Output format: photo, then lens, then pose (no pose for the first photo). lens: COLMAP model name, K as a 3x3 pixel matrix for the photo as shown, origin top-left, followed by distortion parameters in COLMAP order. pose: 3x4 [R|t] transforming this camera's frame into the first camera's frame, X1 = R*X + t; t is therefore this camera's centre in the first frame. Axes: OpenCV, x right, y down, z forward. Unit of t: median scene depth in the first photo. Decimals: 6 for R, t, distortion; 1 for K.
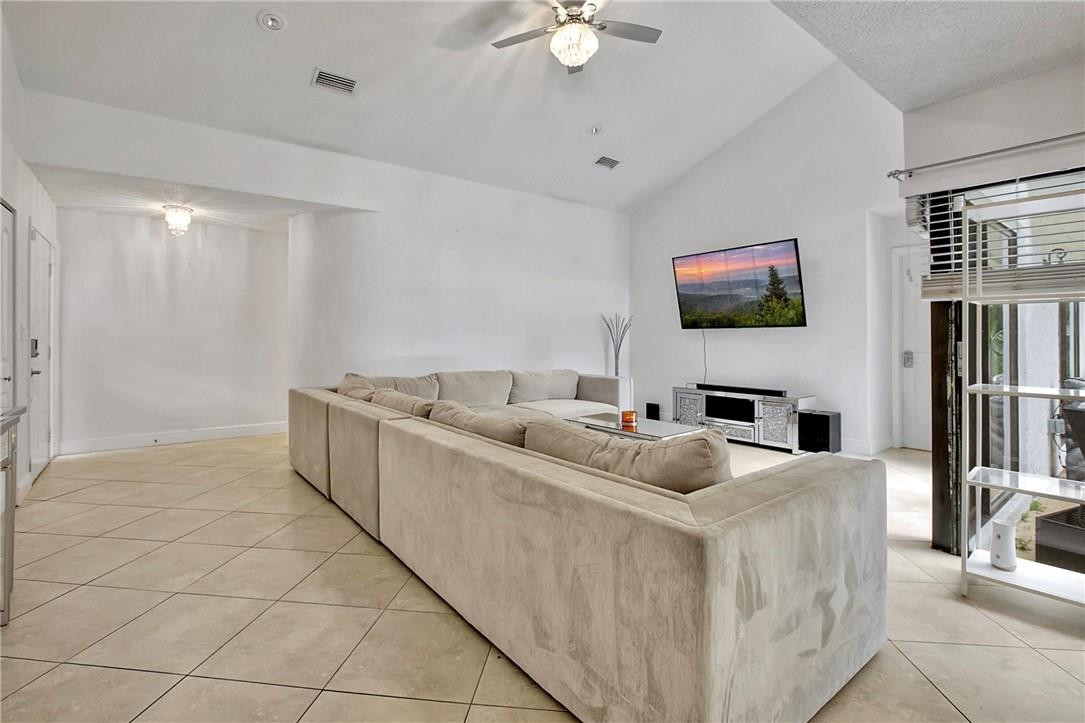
lens RADIAL K [[499.1, 0, 543.1], [0, 499.1, 340.0], [0, 0, 1]] dist [-0.045251, 0.012152]
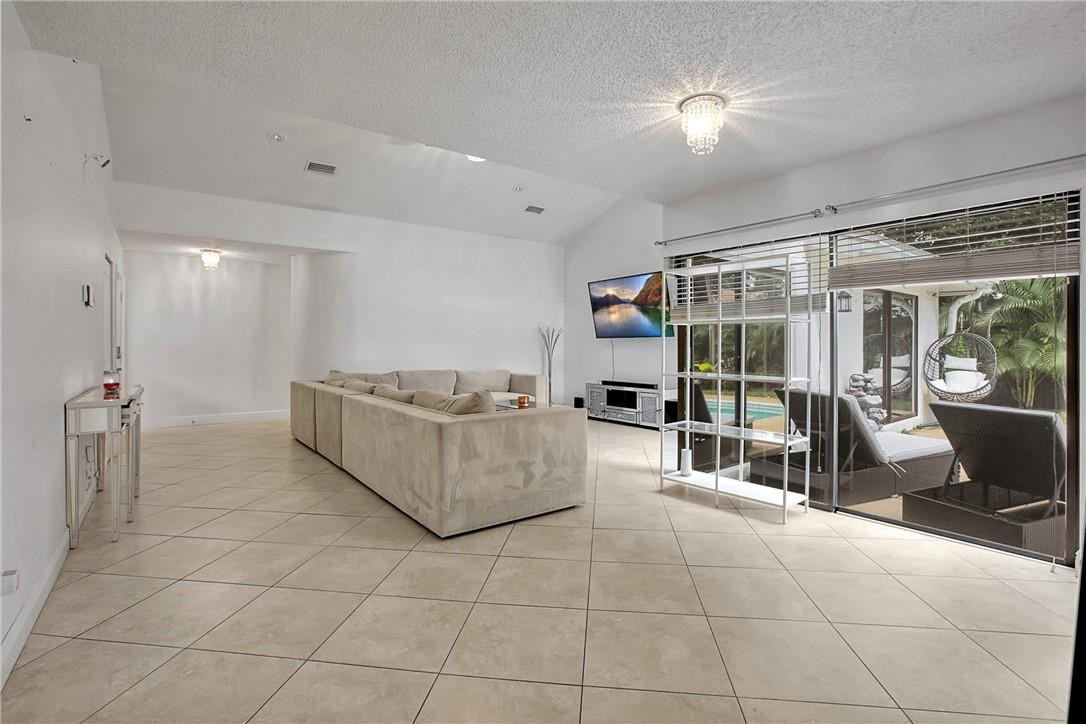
lens RADIAL K [[506.3, 0, 548.8], [0, 506.3, 350.0], [0, 0, 1]] dist [-0.047628, 0.011920]
pose [[0.999931, -0.000302, -0.011783, 0.267654], [0.000356, 0.999989, 0.004573, 0.002938], [0.011781, -0.004577, 0.999920, -0.470463]]
